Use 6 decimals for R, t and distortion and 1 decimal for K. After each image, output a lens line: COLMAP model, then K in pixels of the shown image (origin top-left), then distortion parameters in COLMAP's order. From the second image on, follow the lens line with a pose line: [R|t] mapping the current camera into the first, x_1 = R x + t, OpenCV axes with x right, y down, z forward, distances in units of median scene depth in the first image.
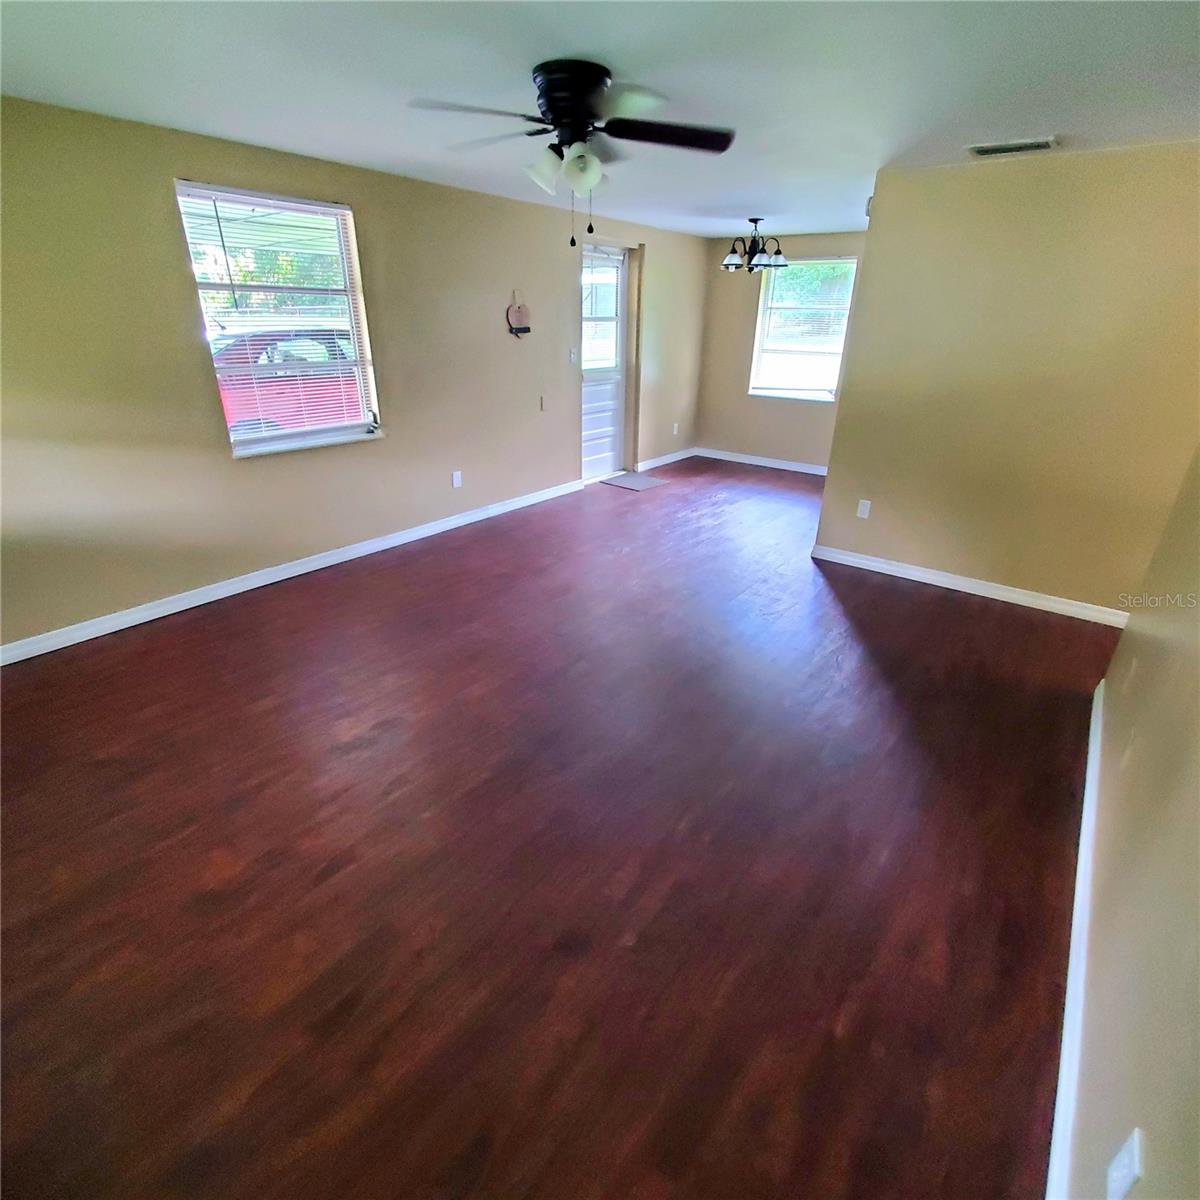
lens RADIAL K [[632.4, 0, 602.8], [0, 632.4, 602.2], [0, 0, 1]] dist [-0.005534, 0.001517]
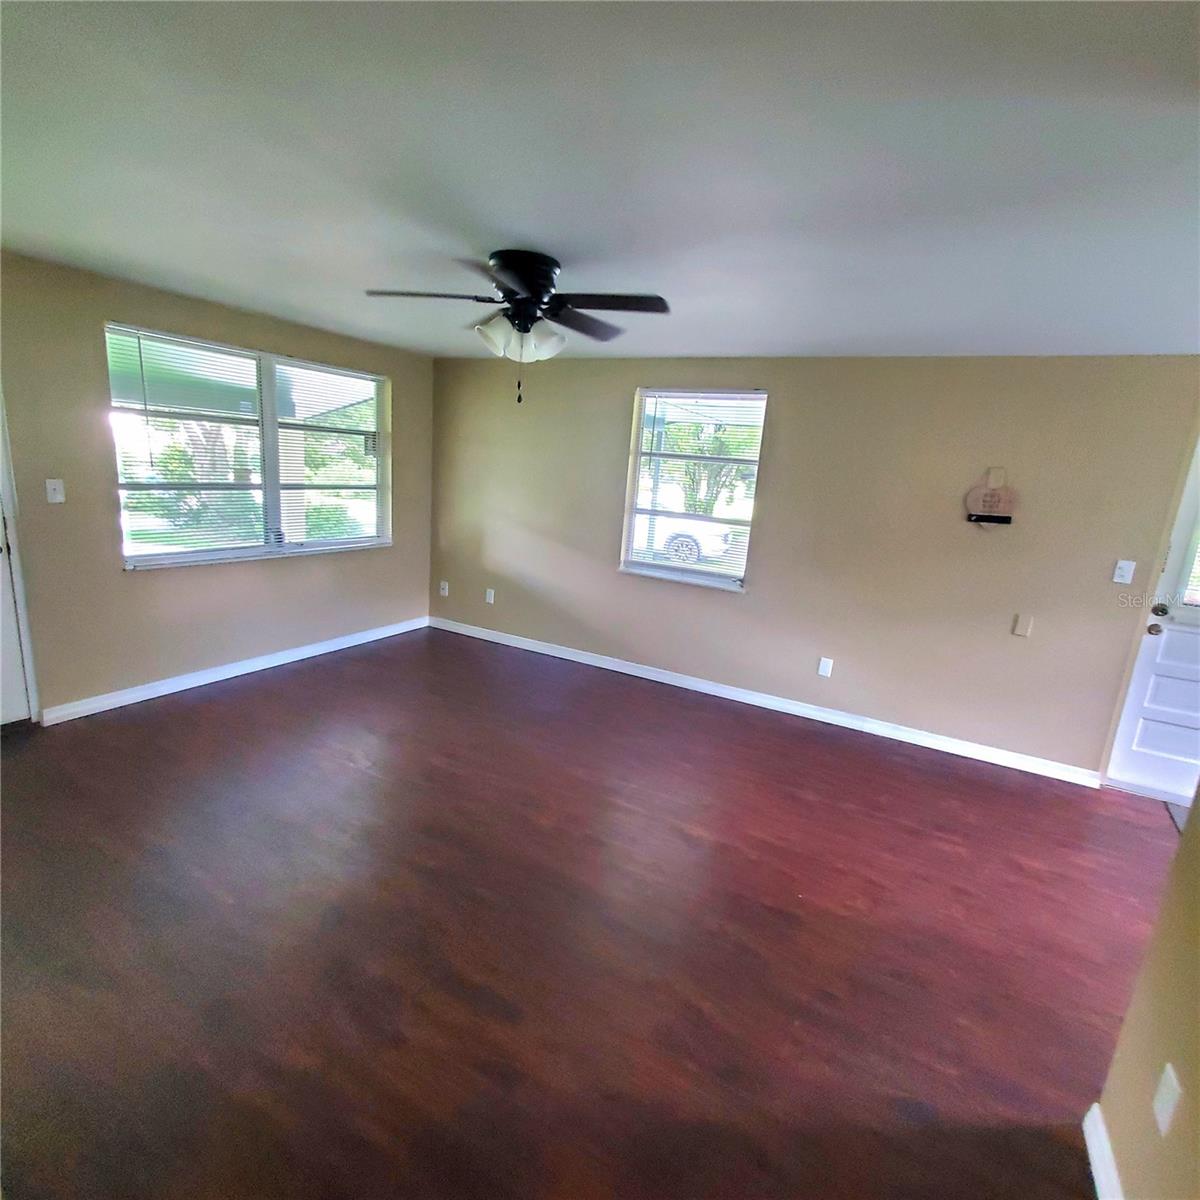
lens RADIAL K [[632.4, 0, 591.7], [0, 632.4, 605.6], [0, 0, 1]] dist [-0.005534, 0.001517]
pose [[0.153782, 0.207445, -0.966084, 0.526792], [-0.480771, 0.869886, 0.110259, -0.207700], [0.863256, 0.447509, 0.233506, 0.487511]]
